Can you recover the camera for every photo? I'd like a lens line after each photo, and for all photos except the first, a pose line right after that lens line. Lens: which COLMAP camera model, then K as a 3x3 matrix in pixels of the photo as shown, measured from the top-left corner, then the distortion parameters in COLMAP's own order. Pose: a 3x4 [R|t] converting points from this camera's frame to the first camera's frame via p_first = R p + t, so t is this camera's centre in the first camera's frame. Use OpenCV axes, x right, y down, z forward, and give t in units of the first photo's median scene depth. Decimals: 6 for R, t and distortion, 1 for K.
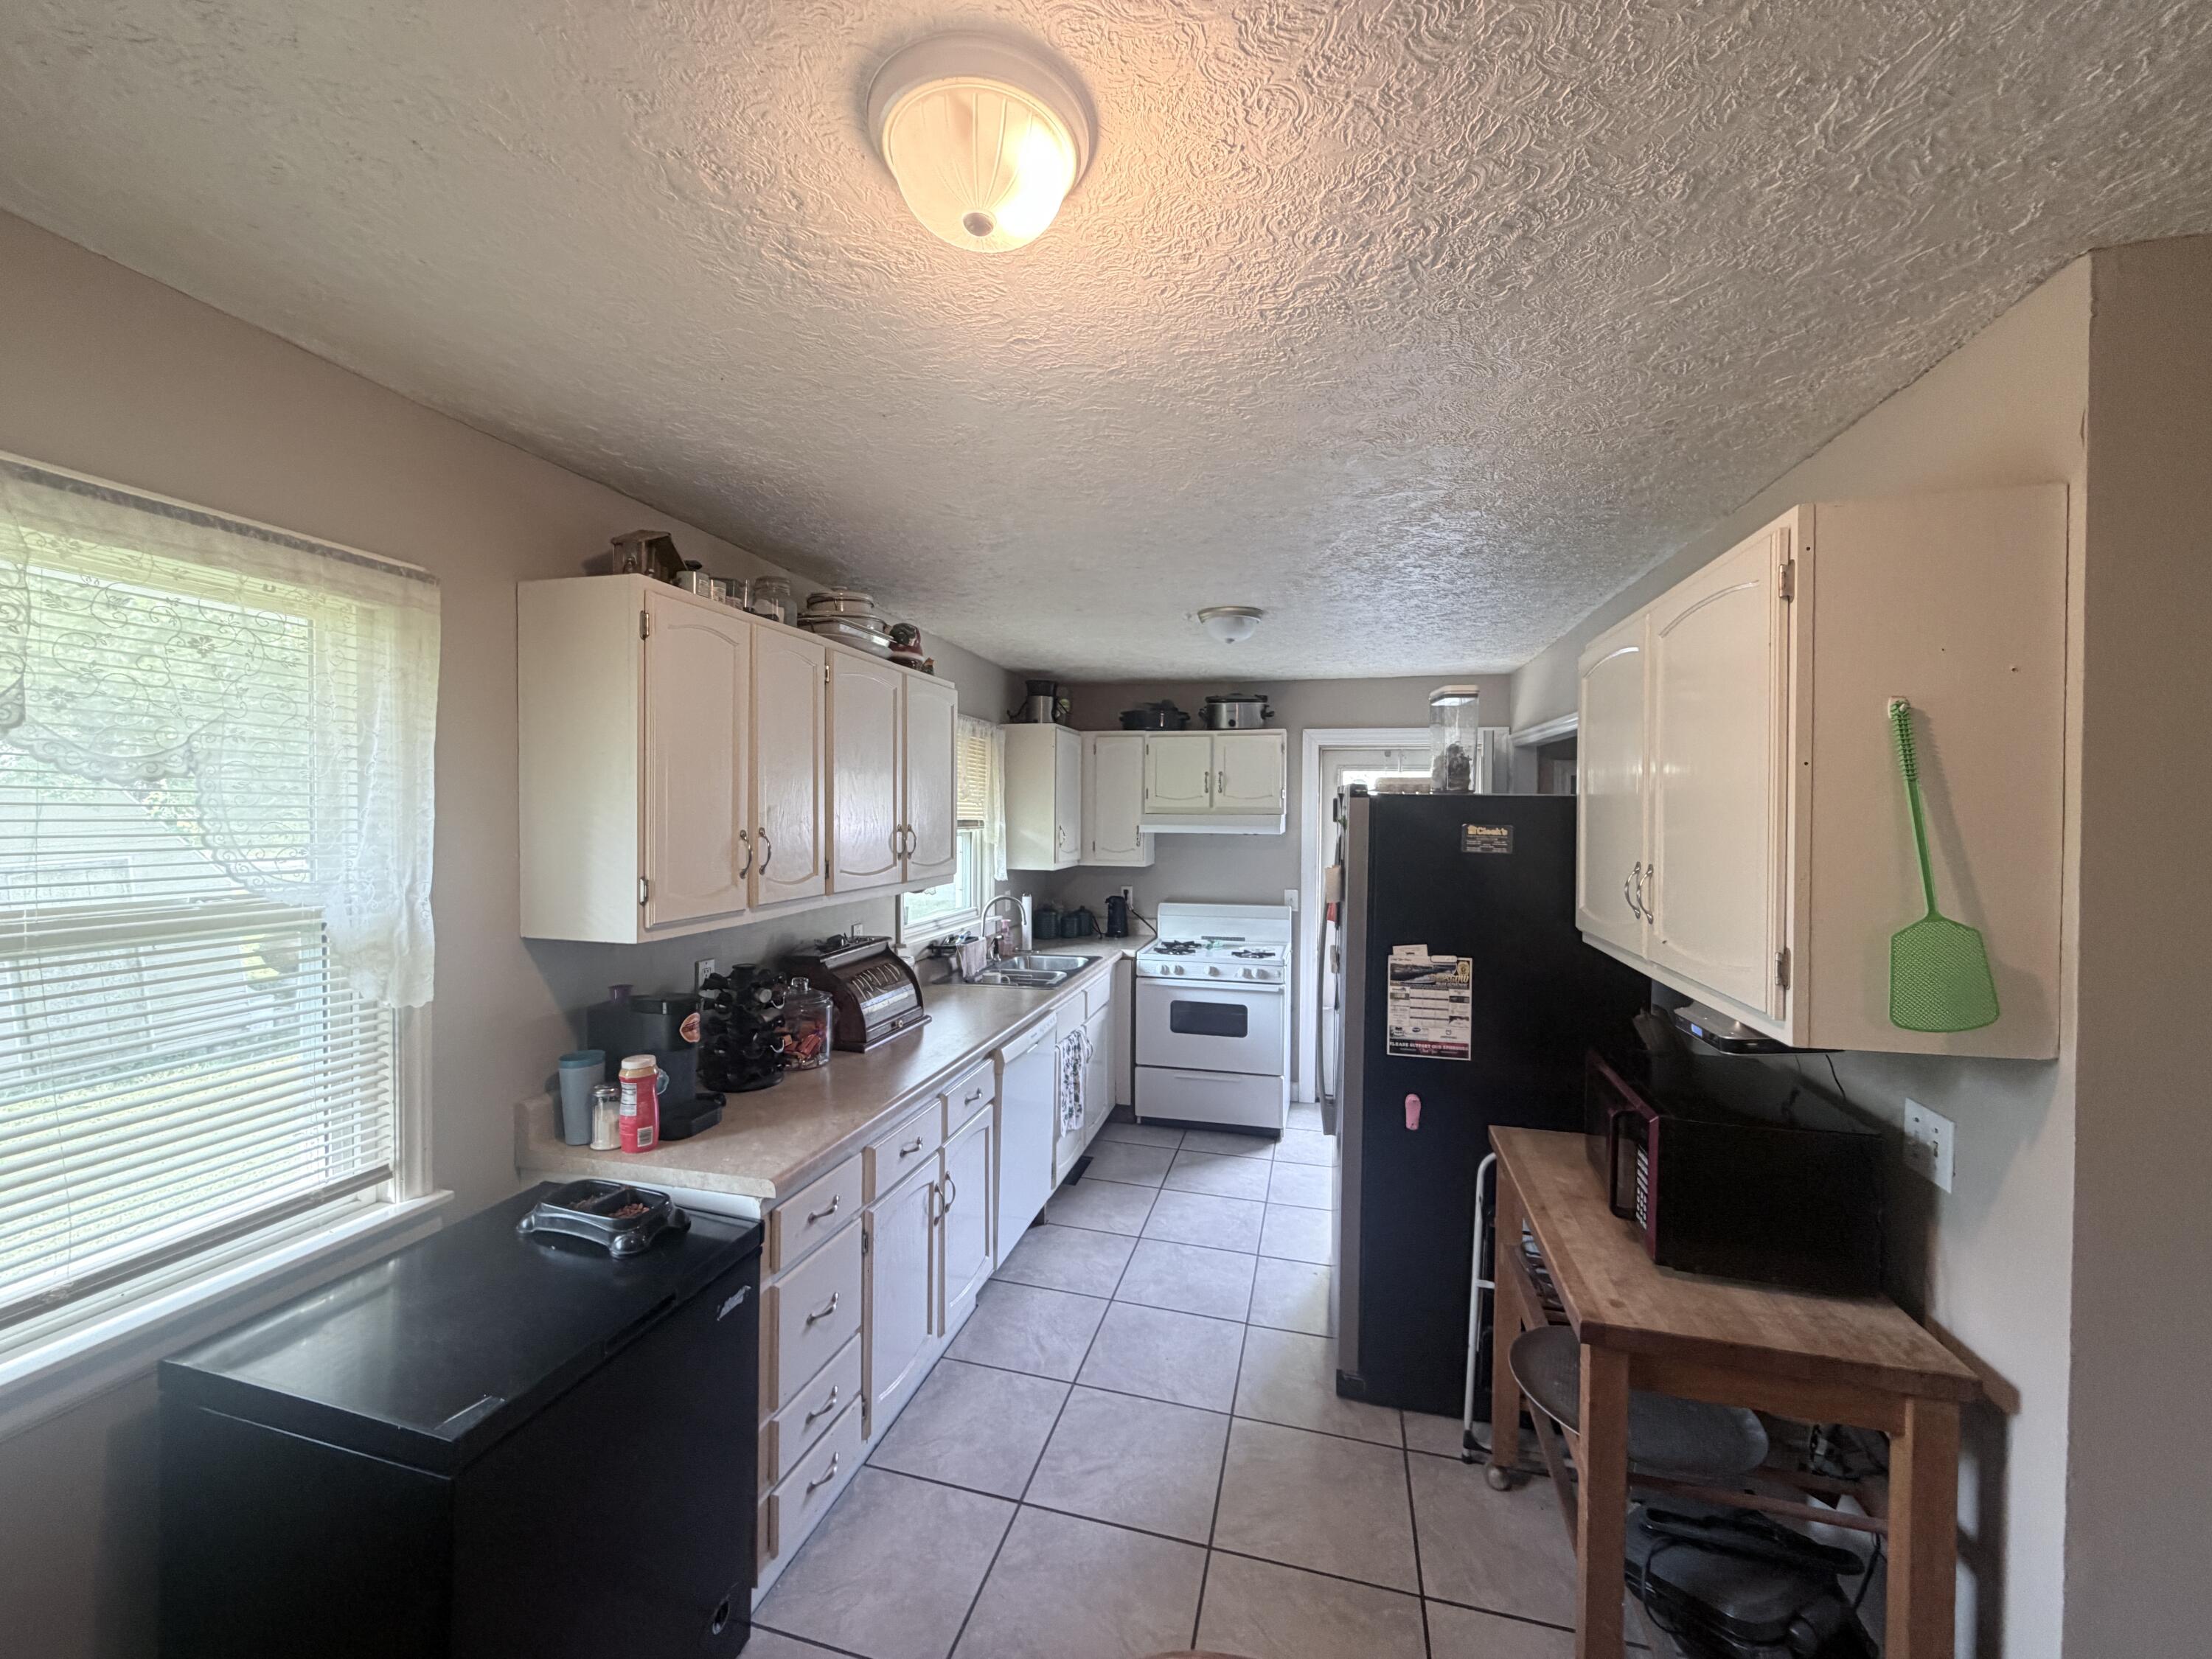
lens RADIAL K [[875.1, 0, 1109.7], [0, 875.1, 827.6], [0, 0, 1]] dist [-0.005440, -0.000057]
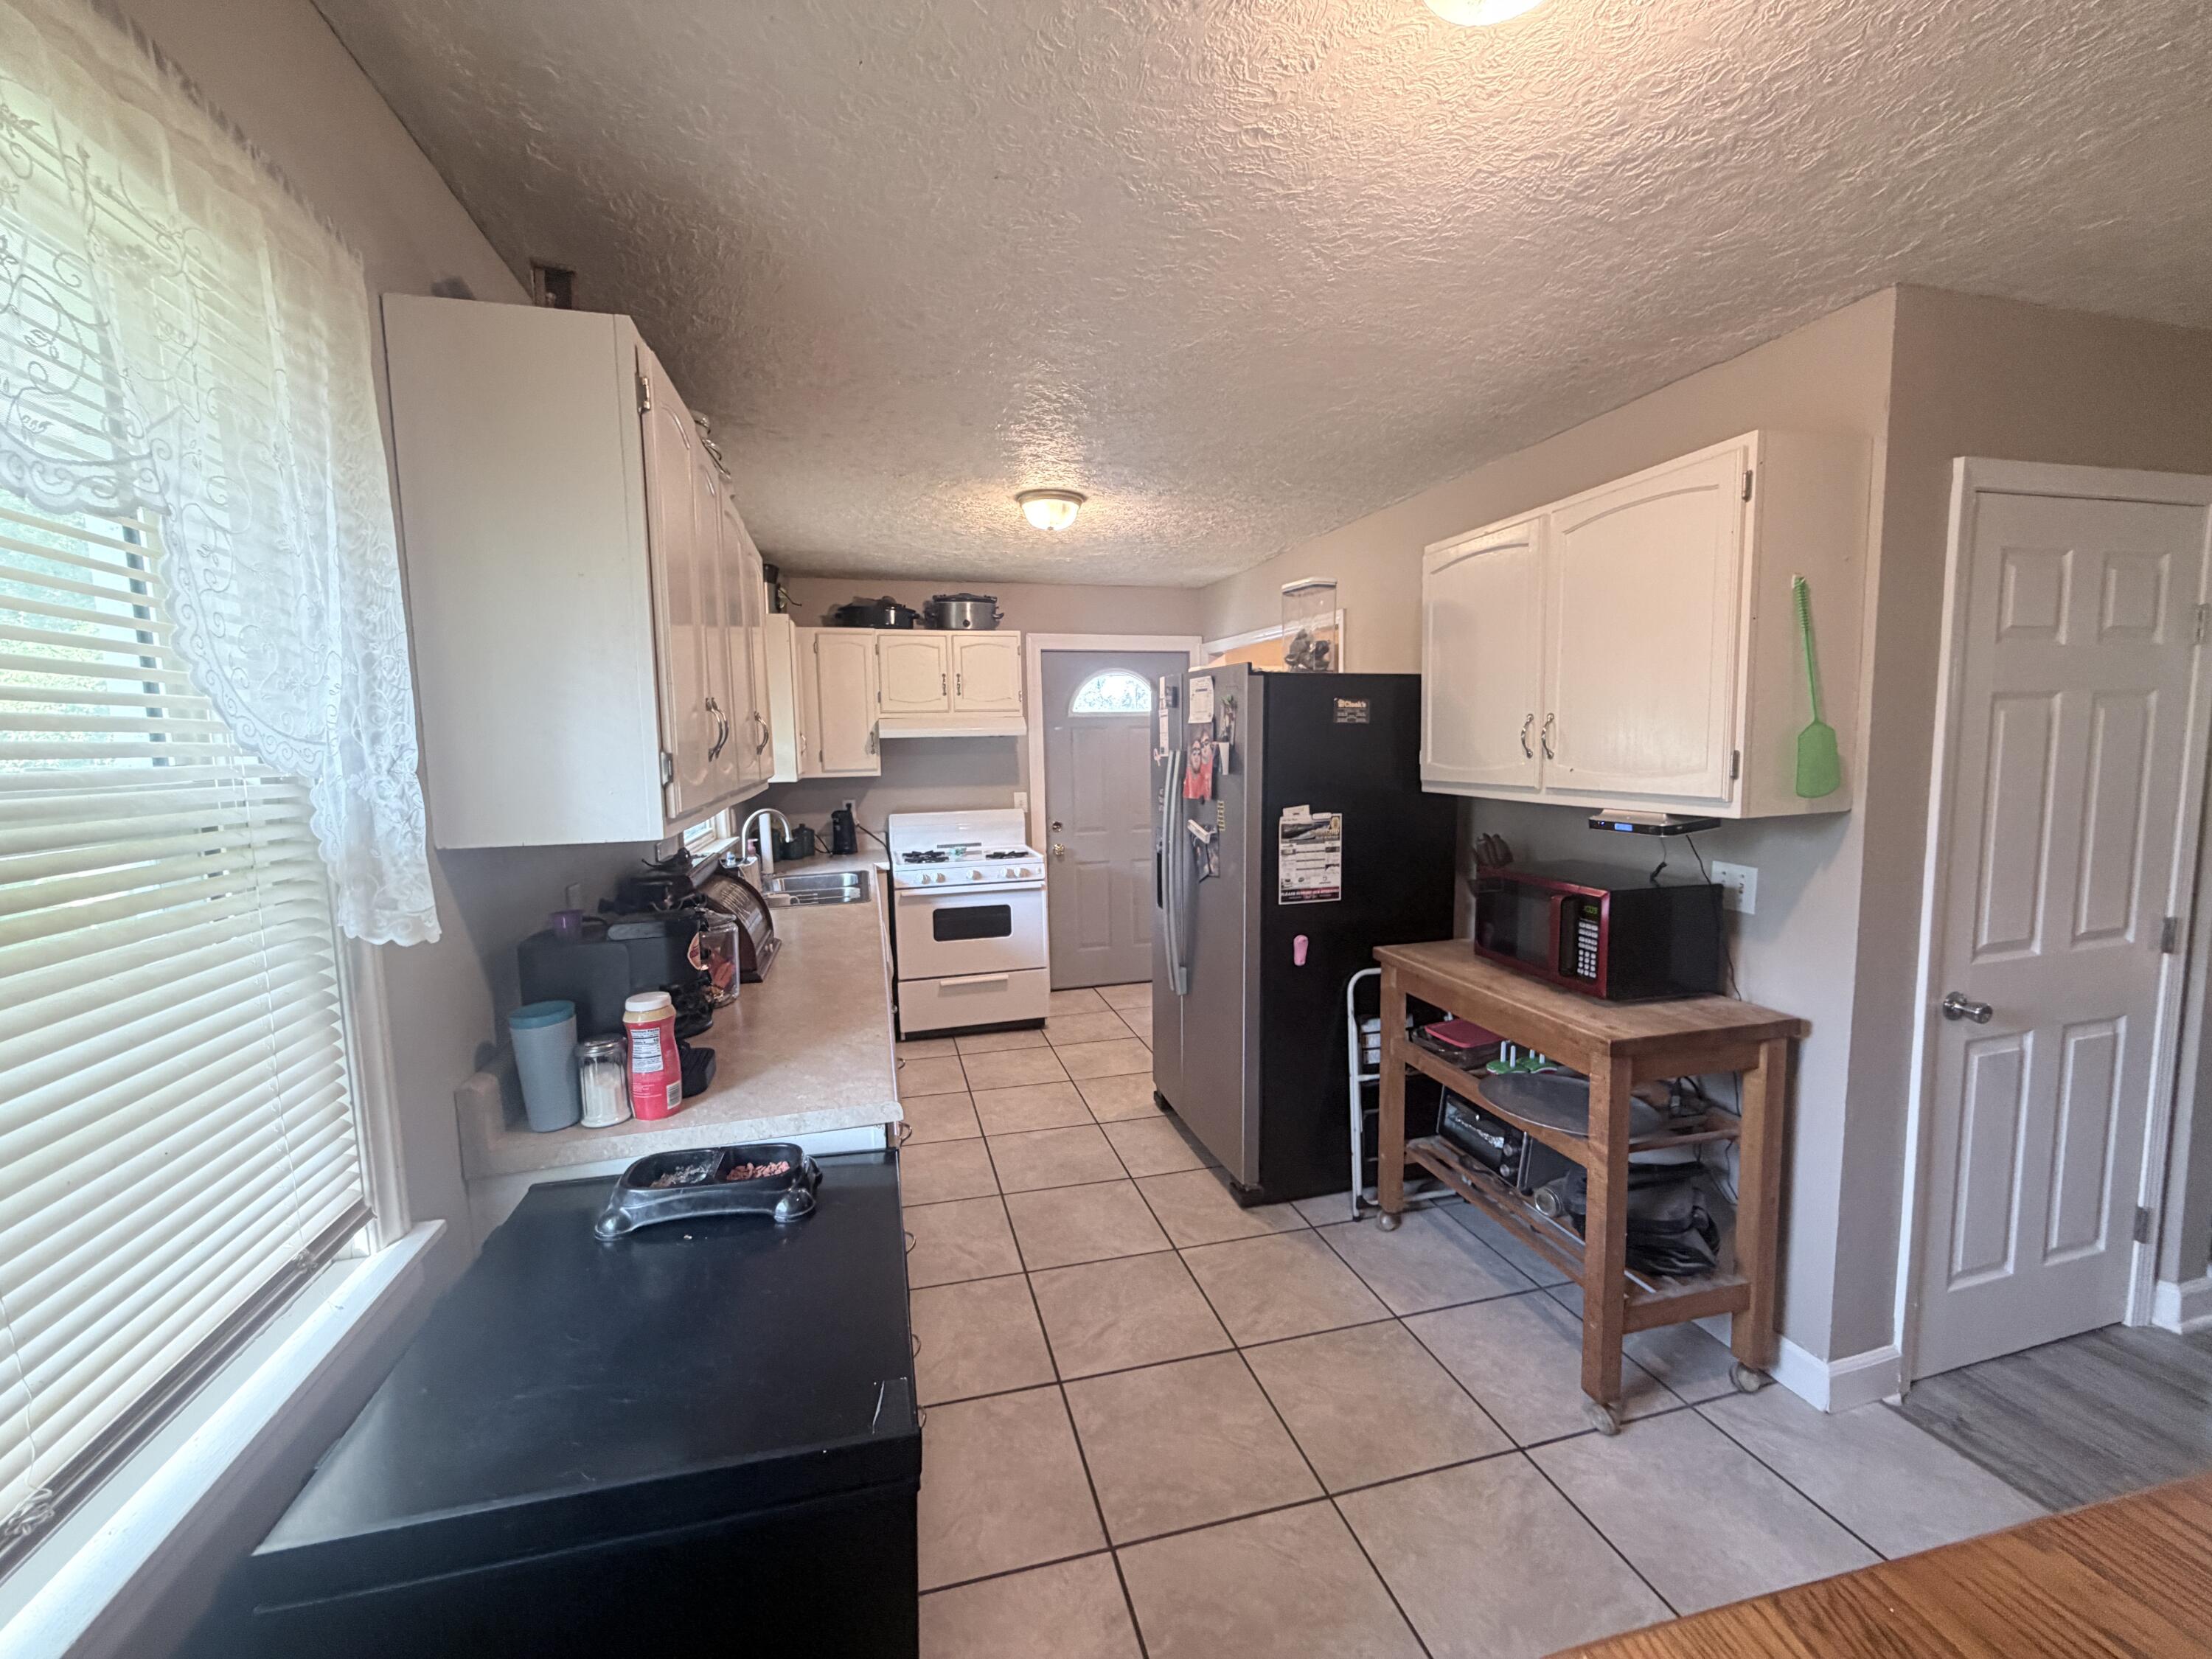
lens RADIAL K [[875.1, 0, 1101.9], [0, 875.1, 829.0], [0, 0, 1]] dist [-0.005440, -0.000057]
pose [[0.871885, -0.073899, 0.484102, -0.437573], [0.034498, 0.995361, 0.089810, 0.053677], [-0.488494, -0.061604, 0.870390, 0.133822]]
